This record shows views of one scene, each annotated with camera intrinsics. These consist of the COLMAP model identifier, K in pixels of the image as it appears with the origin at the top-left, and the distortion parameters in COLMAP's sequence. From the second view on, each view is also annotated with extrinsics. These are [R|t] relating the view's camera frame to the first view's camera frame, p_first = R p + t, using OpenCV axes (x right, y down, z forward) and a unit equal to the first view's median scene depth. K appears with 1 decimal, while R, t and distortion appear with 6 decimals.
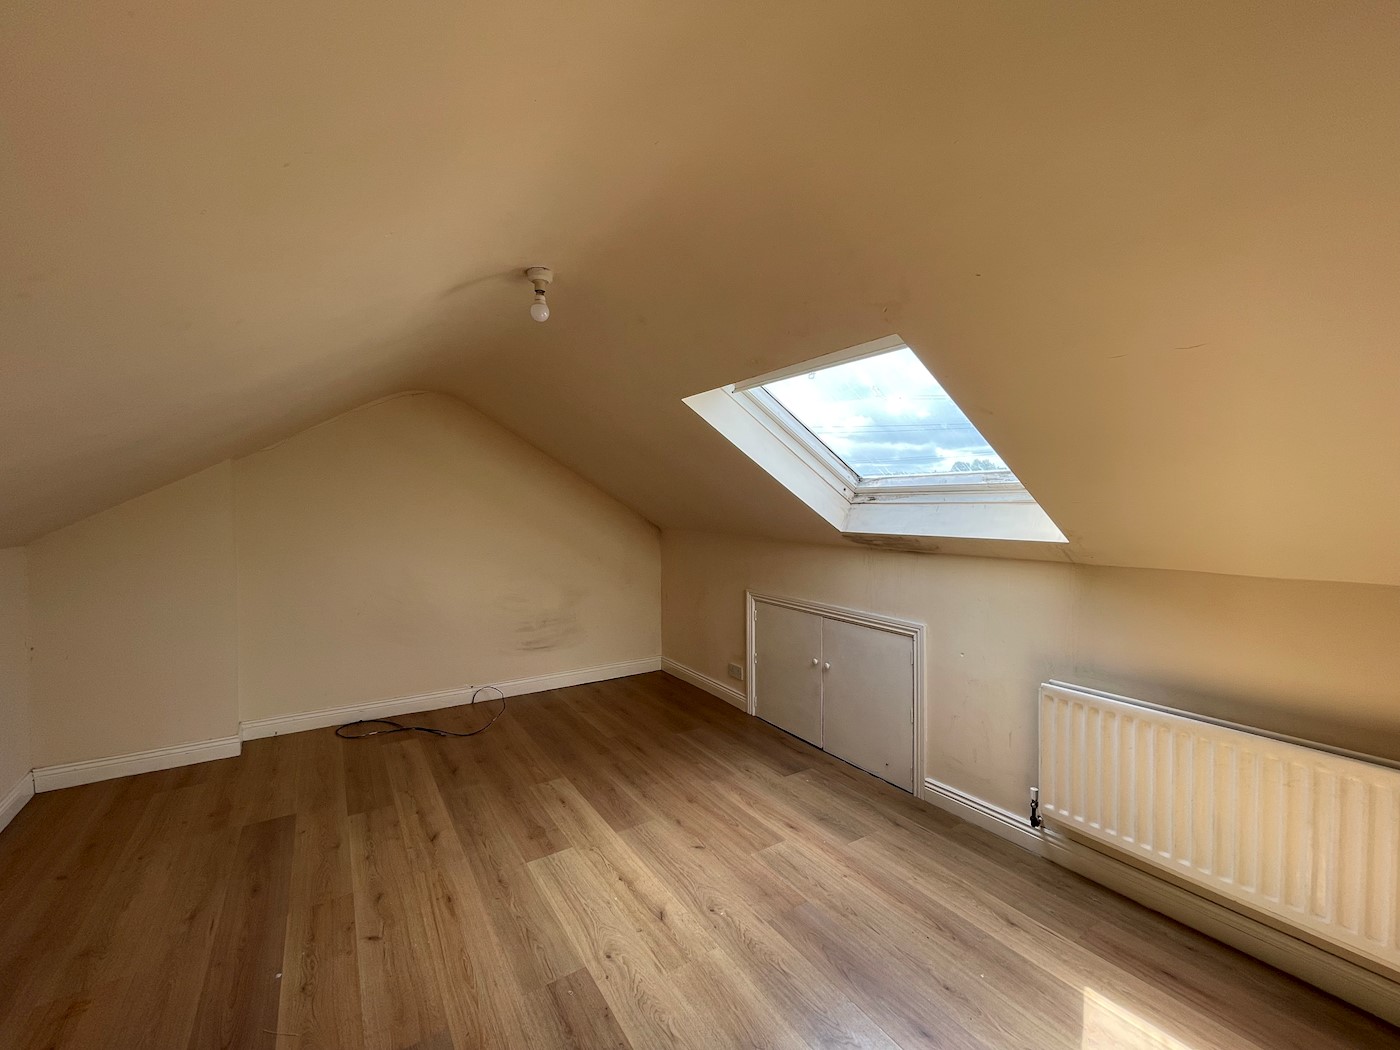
lens RADIAL K [[571.6, 0, 696.7], [0, 571.6, 519.9], [0, 0, 1]] dist [0.002547, 0.001498]
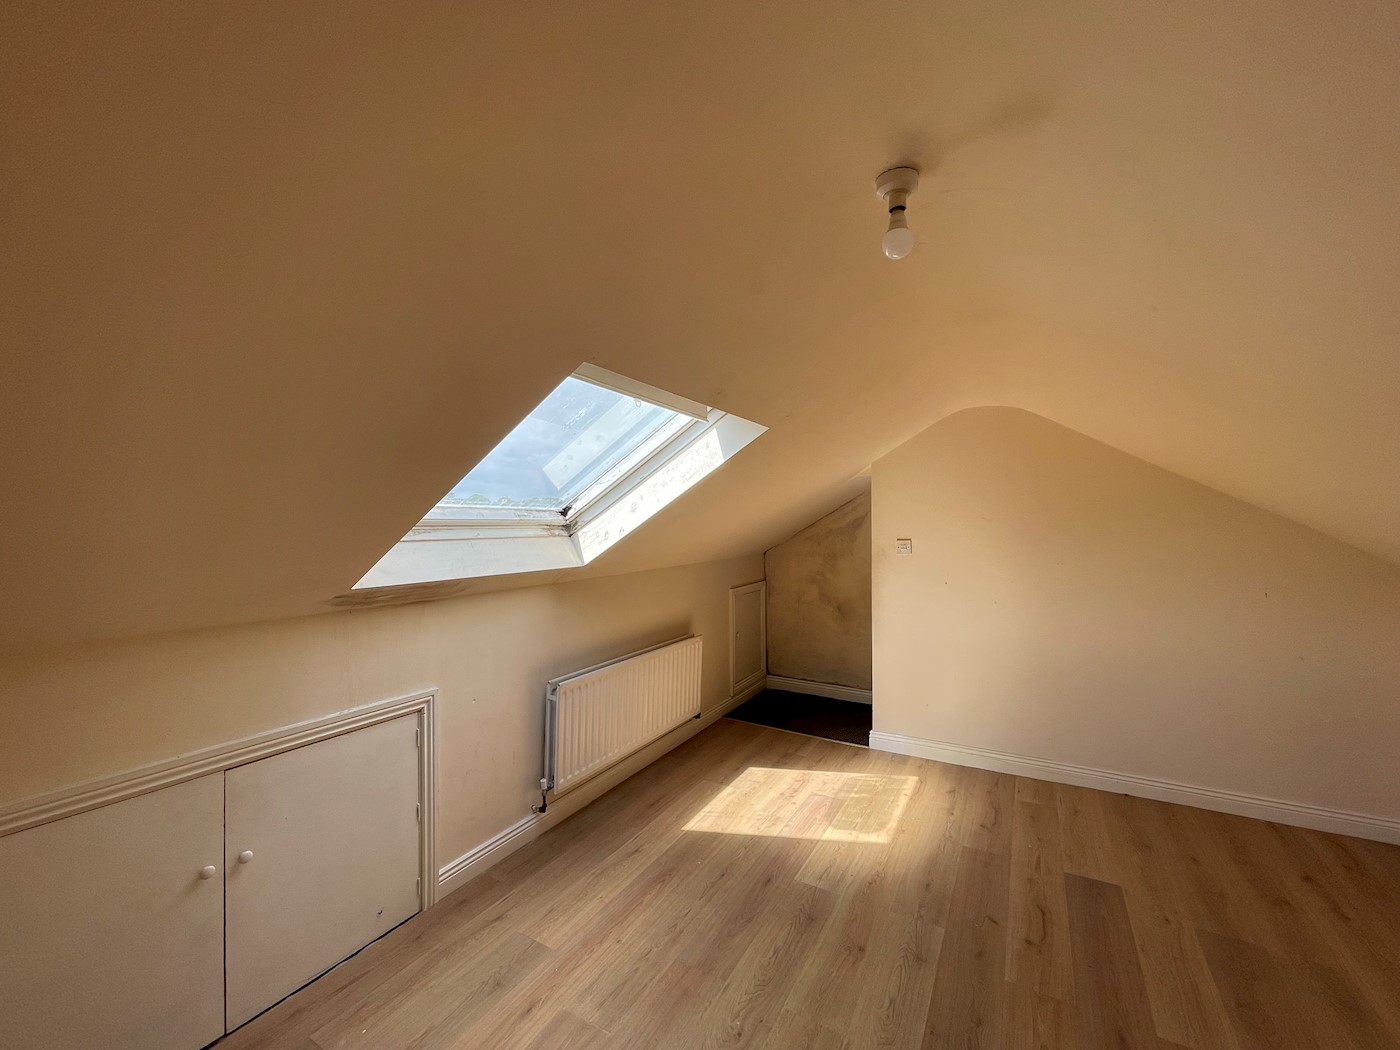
lens RADIAL K [[571.6, 0, 695.7], [0, 571.6, 523.8], [0, 0, 1]] dist [0.002547, 0.001498]
pose [[-0.447003, 0.000878, 0.894532, -0.663084], [0.022304, 0.999700, 0.010164, -0.067854], [-0.894255, 0.024495, -0.446888, 1.353206]]
